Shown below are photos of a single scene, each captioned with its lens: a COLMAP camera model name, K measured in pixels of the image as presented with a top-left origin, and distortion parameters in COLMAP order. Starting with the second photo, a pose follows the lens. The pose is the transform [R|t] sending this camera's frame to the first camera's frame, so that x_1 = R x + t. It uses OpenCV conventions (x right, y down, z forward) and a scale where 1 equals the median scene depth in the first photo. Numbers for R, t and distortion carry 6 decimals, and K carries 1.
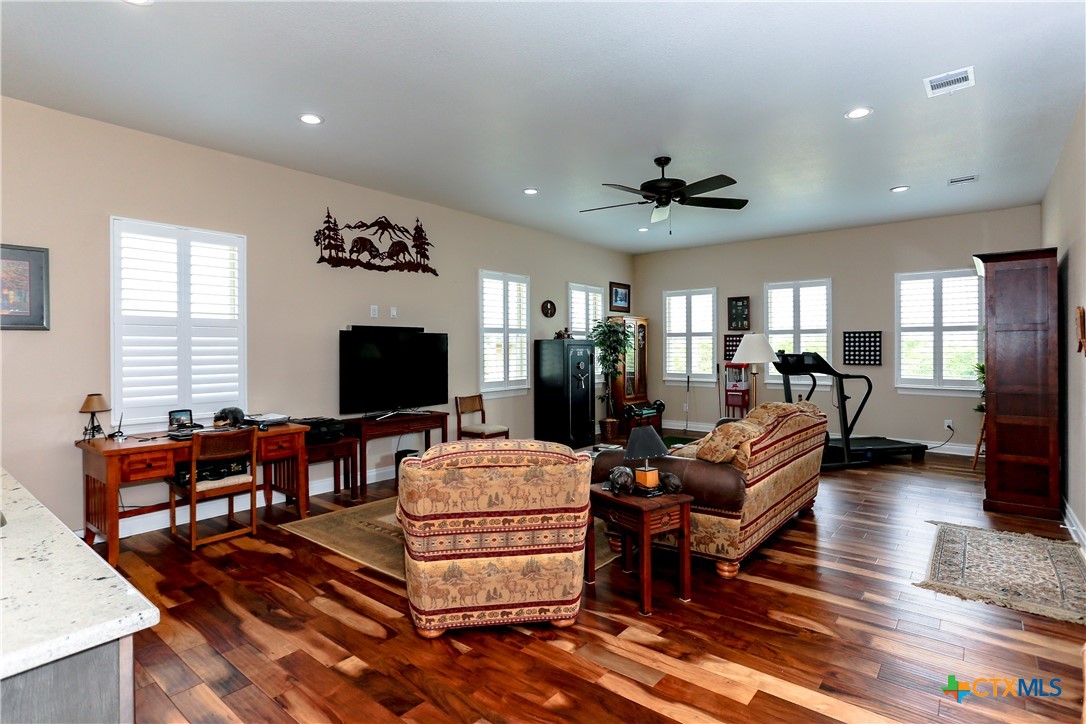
lens RADIAL K [[549.8, 0, 552.1], [0, 549.8, 361.0], [0, 0, 1]] dist [-0.002714, -0.000201]
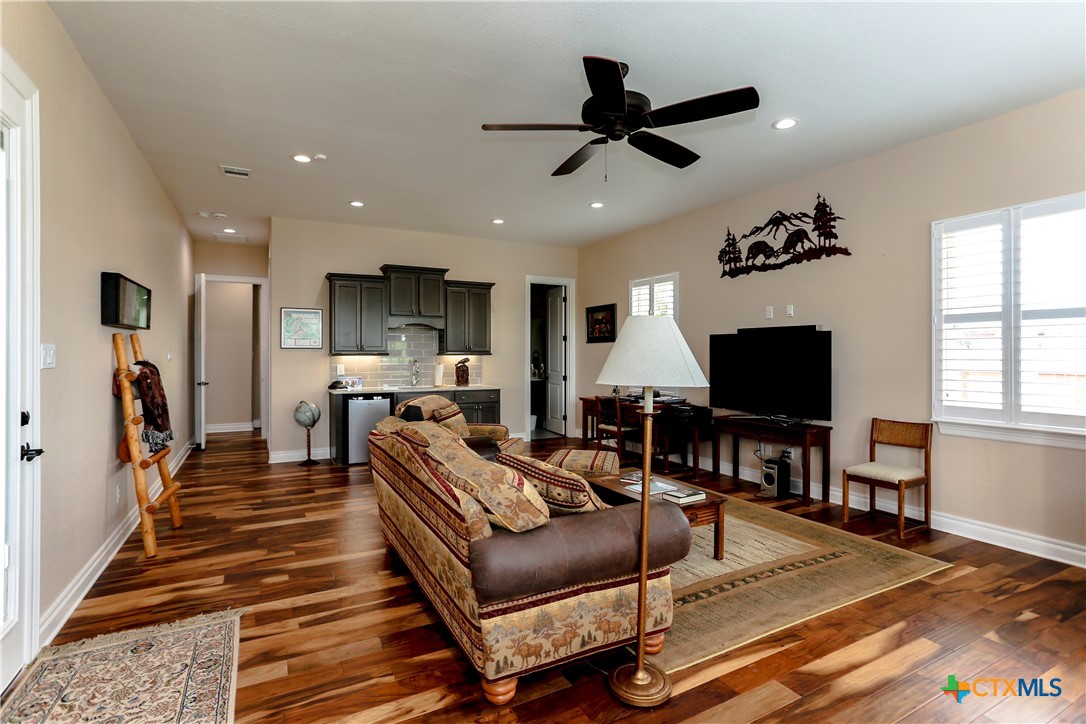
lens RADIAL K [[549.8, 0, 550.7], [0, 549.8, 353.2], [0, 0, 1]] dist [-0.002714, -0.000201]
pose [[-0.360988, 0.009296, -0.932524, 0.729134], [-0.011049, 0.999837, 0.014244, -0.027450], [0.932505, 0.015445, -0.360826, 0.989680]]
